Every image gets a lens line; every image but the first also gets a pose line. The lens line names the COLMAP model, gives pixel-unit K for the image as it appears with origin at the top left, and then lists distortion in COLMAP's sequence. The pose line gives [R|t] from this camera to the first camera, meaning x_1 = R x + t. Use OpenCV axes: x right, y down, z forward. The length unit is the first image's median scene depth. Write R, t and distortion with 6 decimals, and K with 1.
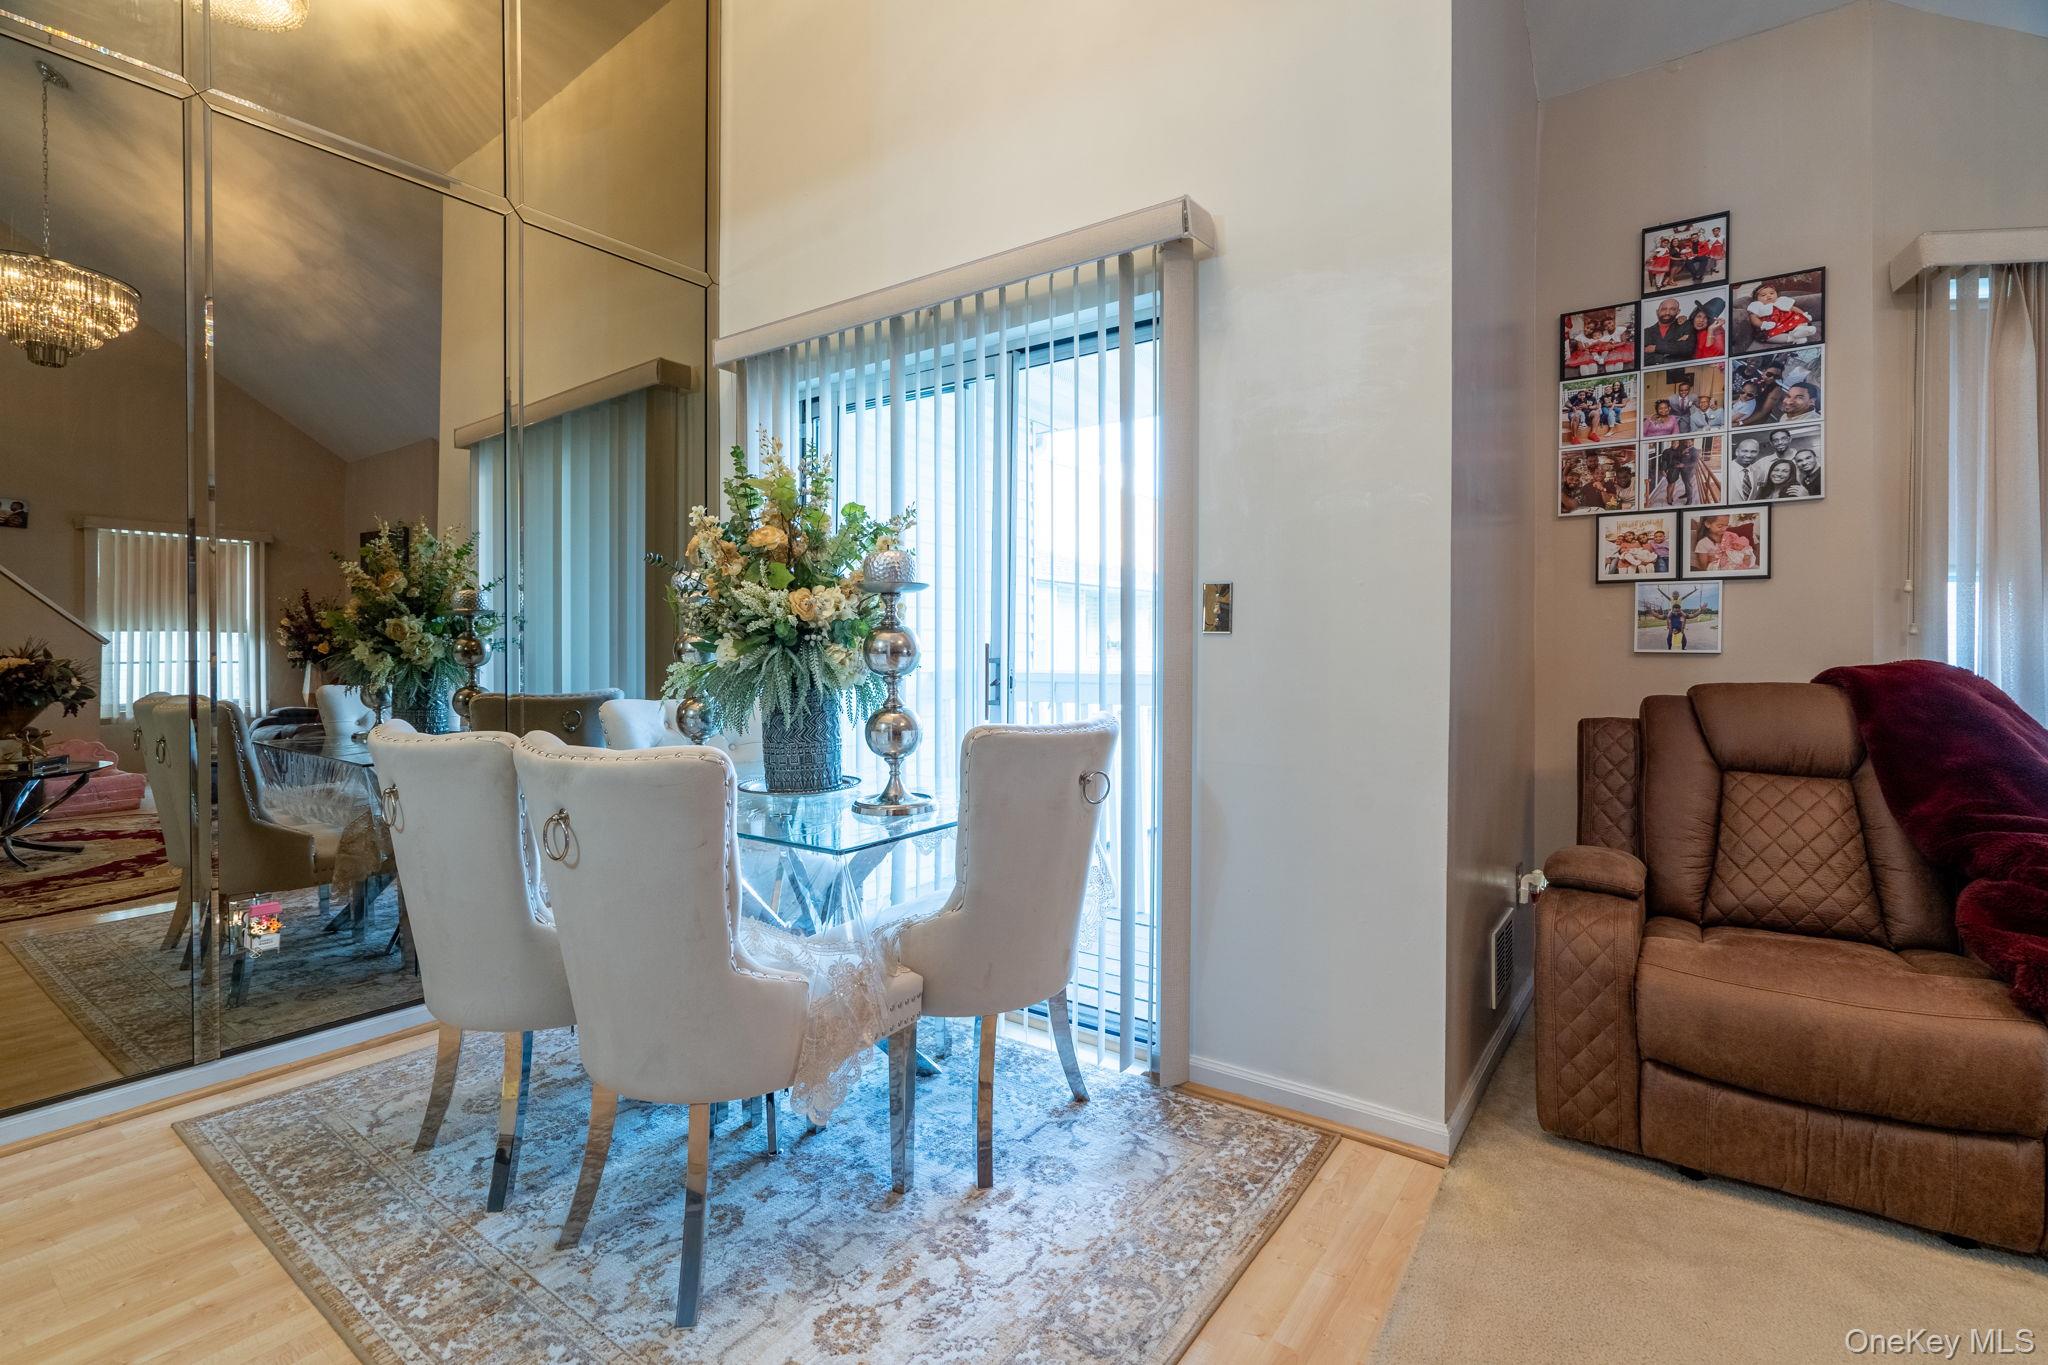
lens RADIAL K [[958.4, 0, 1003.1], [0, 958.4, 649.1], [0, 0, 1]] dist [-0.001589, 0.000109]
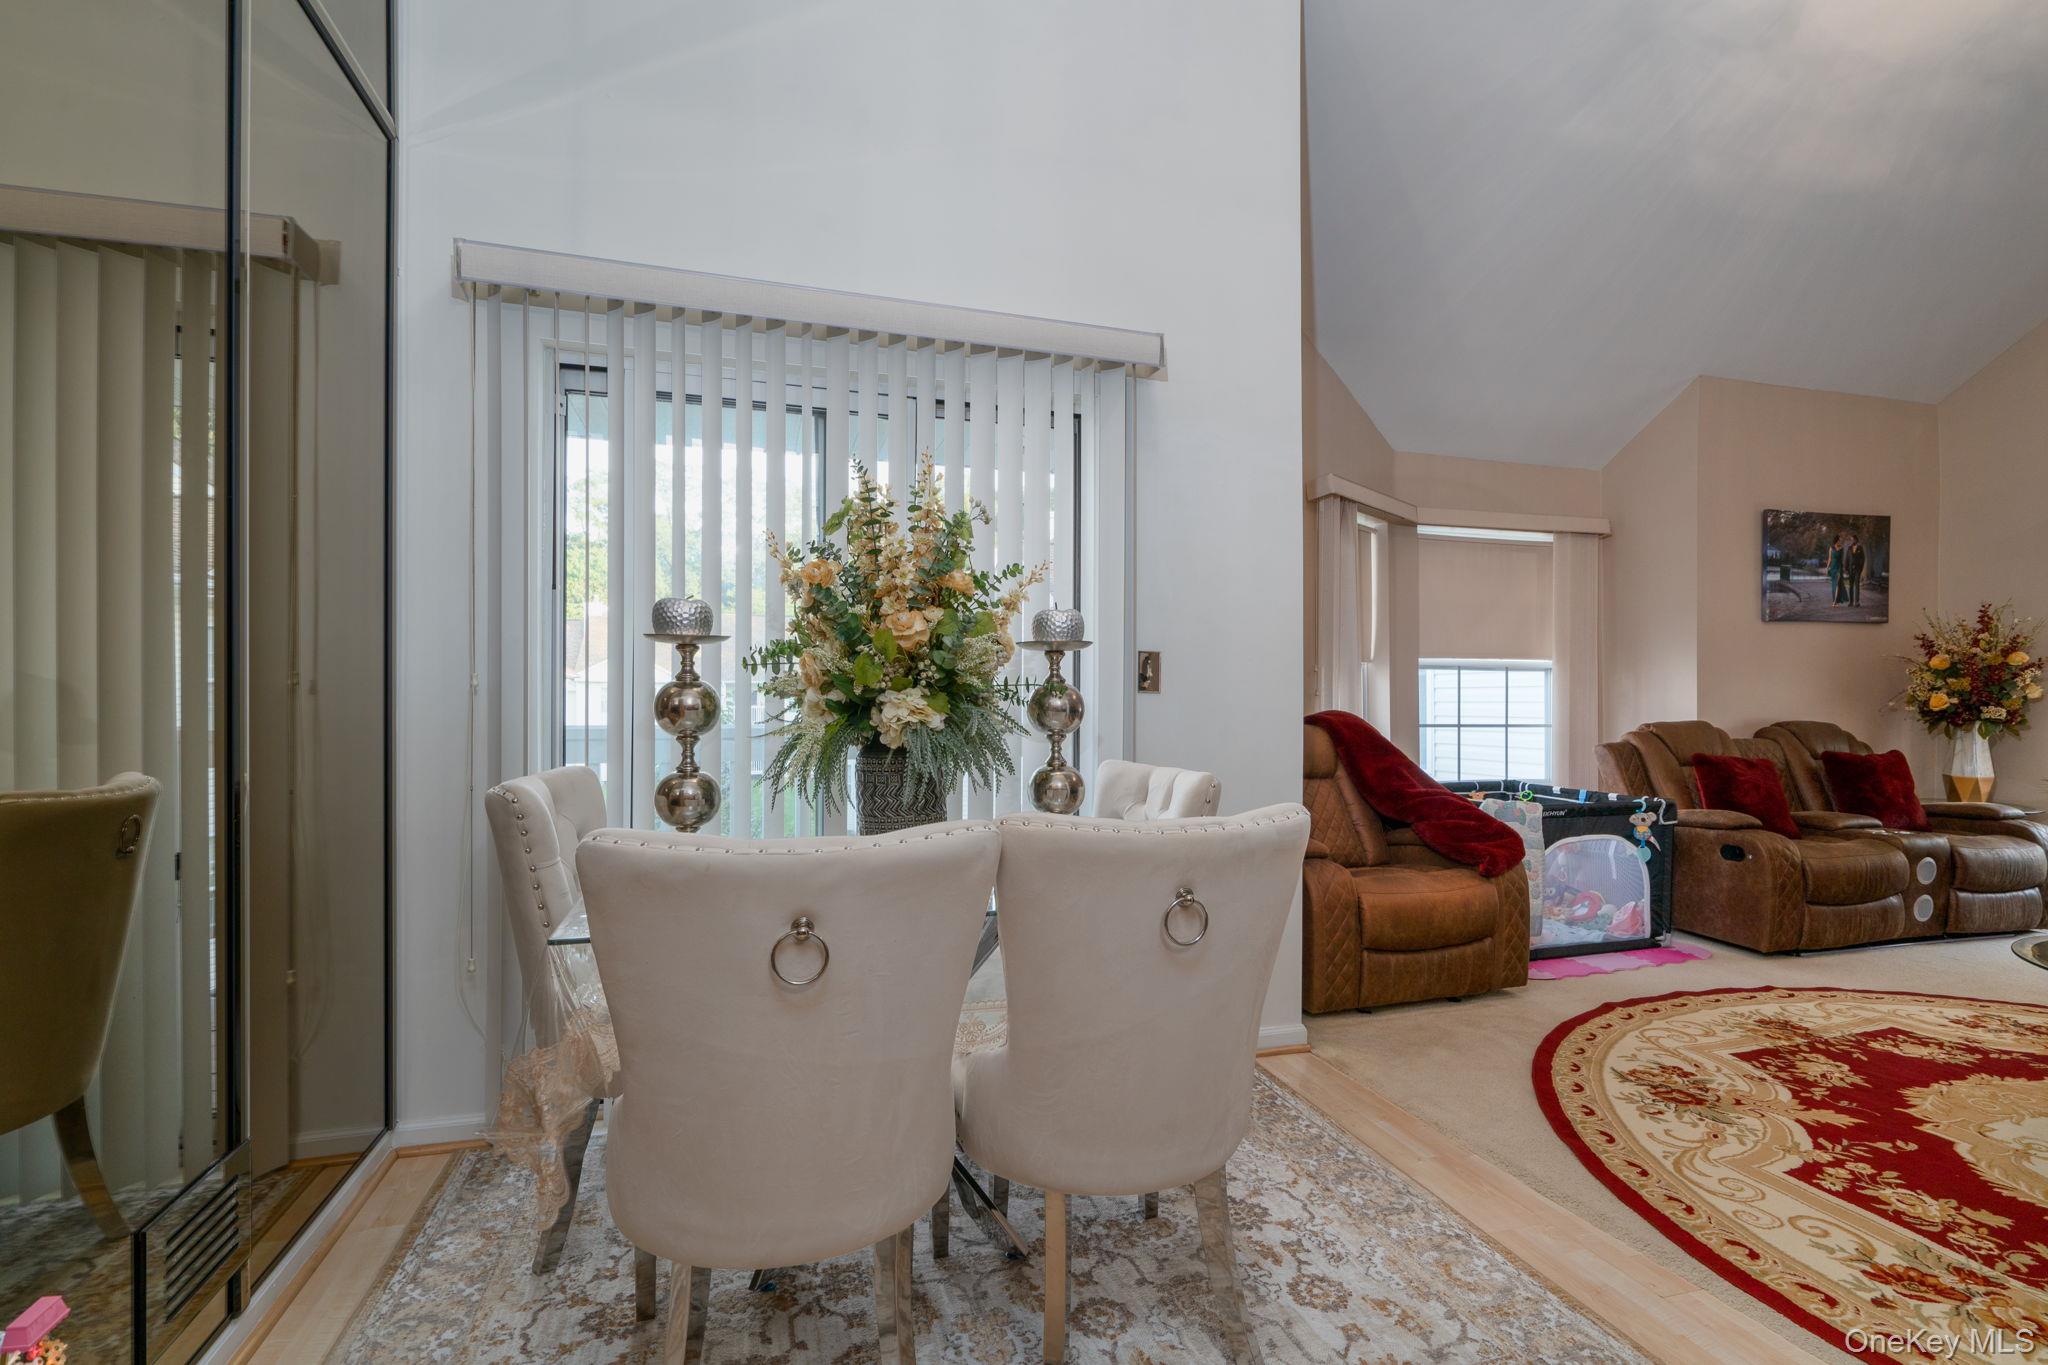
lens RADIAL K [[958.4, 0, 1036.0], [0, 958.4, 700.3], [0, 0, 1]] dist [-0.001589, 0.000109]
pose [[0.592448, -0.000516, 0.805609, -0.740241], [-0.004140, 0.999985, 0.003686, -0.009759], [-0.805598, -0.005519, 0.592436, 0.333144]]
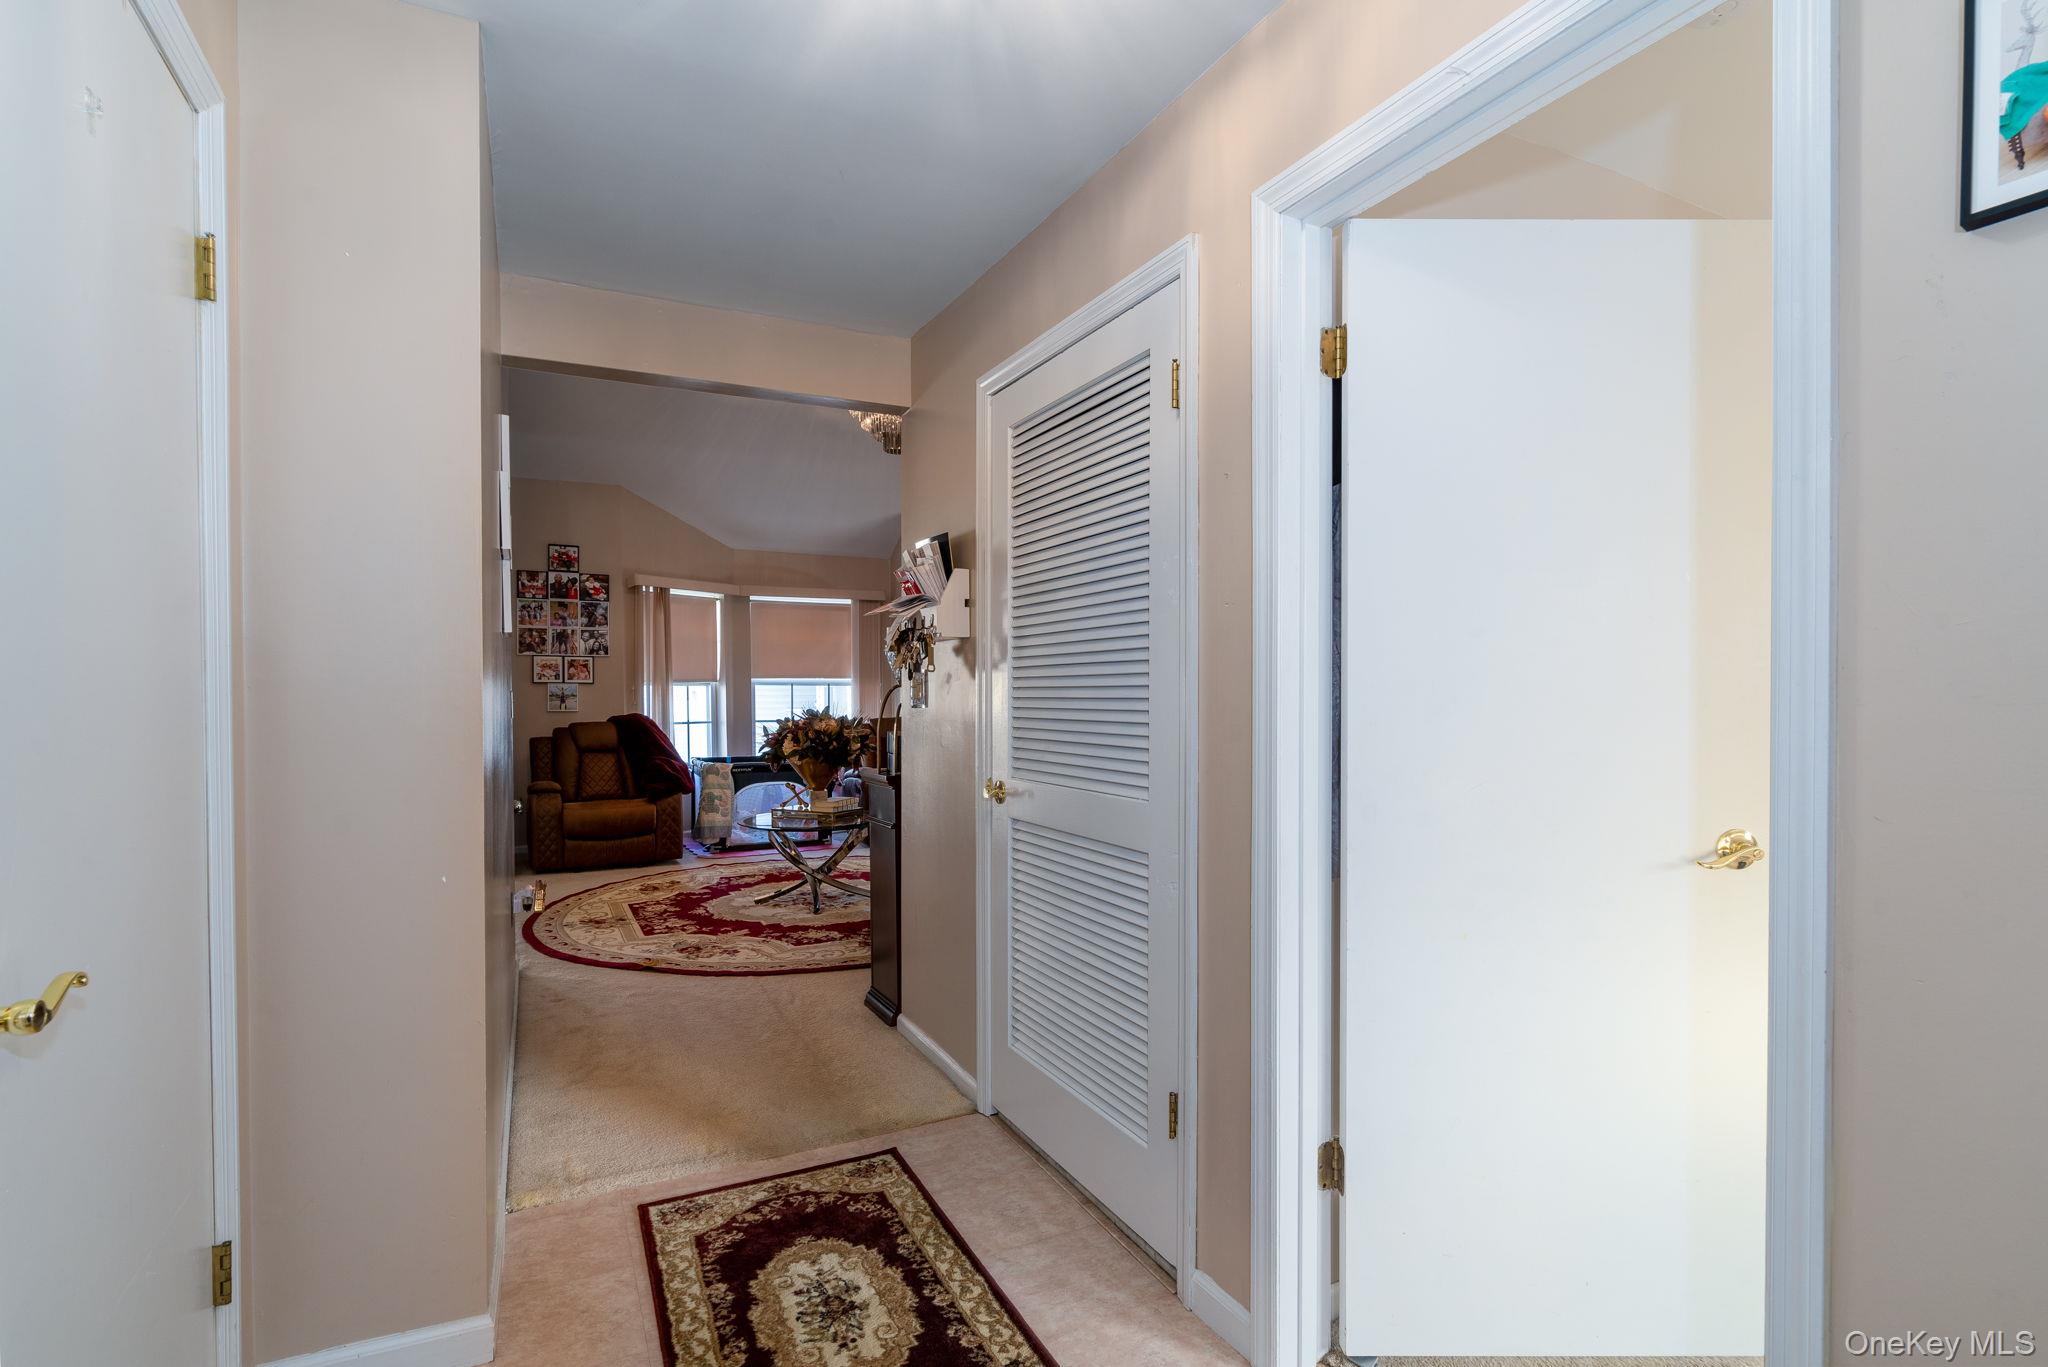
lens RADIAL K [[958.4, 0, 1019.9], [0, 958.4, 714.8], [0, 0, 1]] dist [-0.001589, 0.000109]
pose [[0.445630, -0.020894, 0.894974, -1.137542], [0.001676, 0.999745, 0.022506, -0.045692], [-0.895216, -0.008529, 0.445551, -1.346667]]
